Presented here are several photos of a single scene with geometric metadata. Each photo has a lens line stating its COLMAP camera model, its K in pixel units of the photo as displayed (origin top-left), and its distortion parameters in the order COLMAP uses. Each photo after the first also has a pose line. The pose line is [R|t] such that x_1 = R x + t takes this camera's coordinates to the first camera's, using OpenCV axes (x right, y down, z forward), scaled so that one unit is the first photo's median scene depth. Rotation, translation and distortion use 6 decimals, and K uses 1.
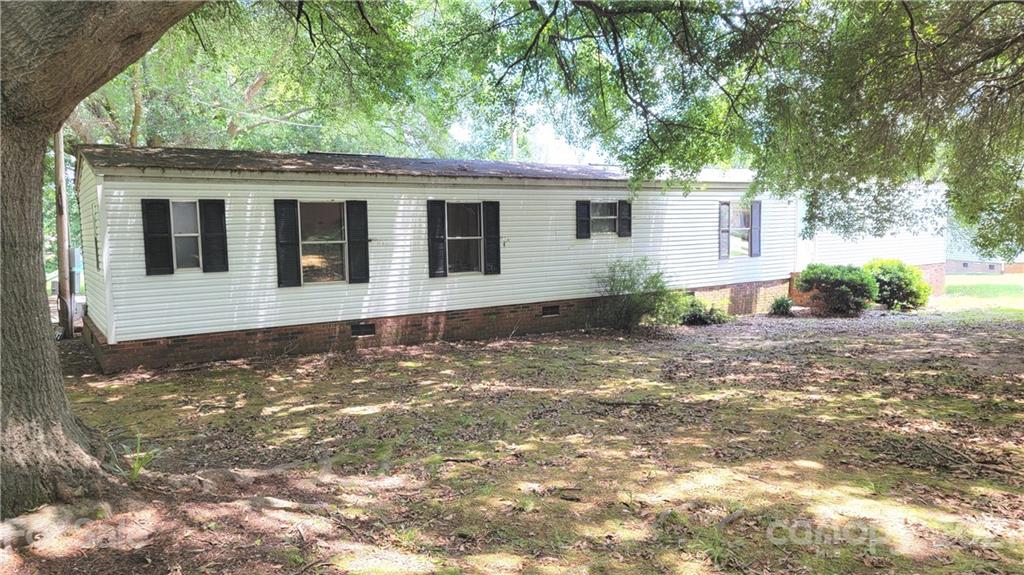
lens RADIAL K [[715.2, 0, 506.9], [0, 715.2, 288.7], [0, 0, 1]] dist [0.058417, -0.039199]
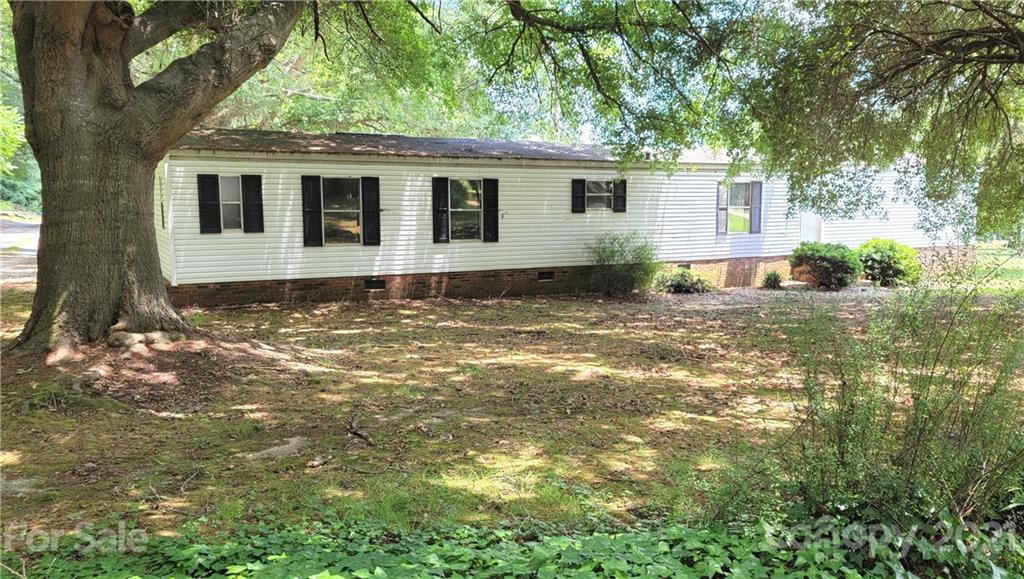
lens RADIAL K [[720.0, 0, 513.6], [0, 720.0, 288.8], [0, 0, 1]] dist [0.049619, -0.004697]
pose [[0.998092, 0.031883, -0.052873, 0.087045], [-0.029670, 0.998672, 0.042109, 0.005827], [0.054146, -0.040460, 0.997713, -0.177424]]
